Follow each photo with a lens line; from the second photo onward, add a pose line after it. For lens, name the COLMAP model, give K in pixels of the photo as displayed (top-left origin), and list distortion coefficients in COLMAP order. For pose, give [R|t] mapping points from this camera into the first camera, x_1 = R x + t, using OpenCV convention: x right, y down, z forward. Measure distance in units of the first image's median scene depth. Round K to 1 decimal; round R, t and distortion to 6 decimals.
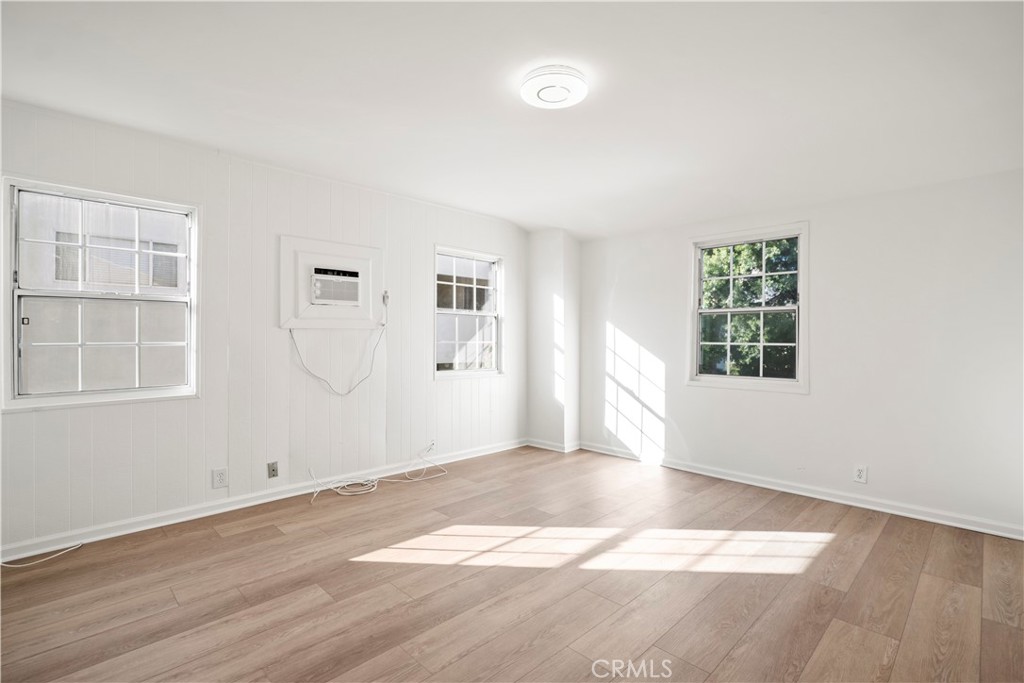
lens RADIAL K [[480.4, 0, 512.4], [0, 480.4, 344.4], [0, 0, 1]] dist [-0.018307, 0.002388]
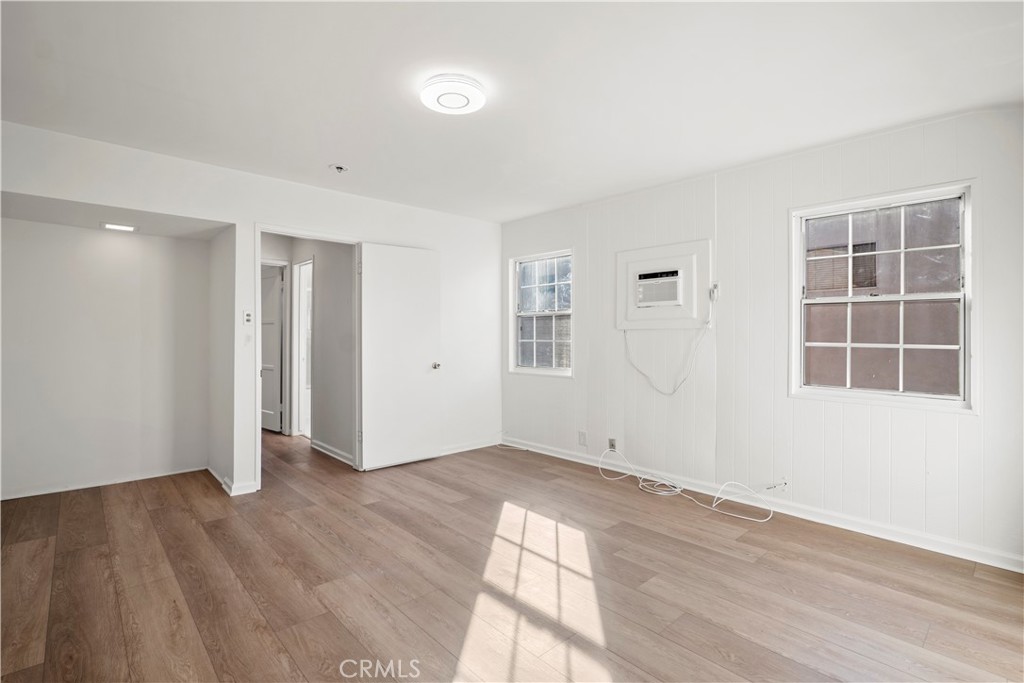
lens RADIAL K [[480.4, 0, 505.6], [0, 480.4, 337.9], [0, 0, 1]] dist [-0.018307, 0.002388]
pose [[-0.042453, 0.000241, -0.999098, 0.721772], [-0.018992, 0.999819, 0.001048, -0.008287], [0.998918, 0.019019, -0.042441, 0.750817]]
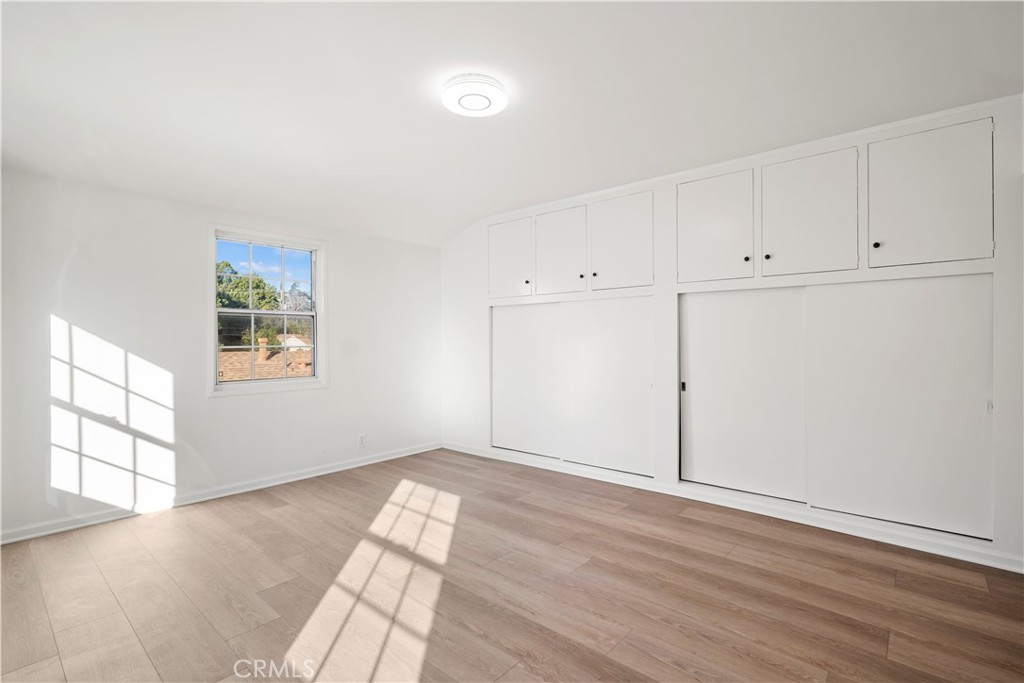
lens RADIAL K [[480.4, 0, 507.3], [0, 480.4, 336.7], [0, 0, 1]] dist [-0.018307, 0.002388]
pose [[-0.075684, 0.003698, 0.997125, -0.620284], [0.017547, 0.999843, -0.002376, -0.012128], [-0.996977, 0.017317, -0.075737, 0.652853]]
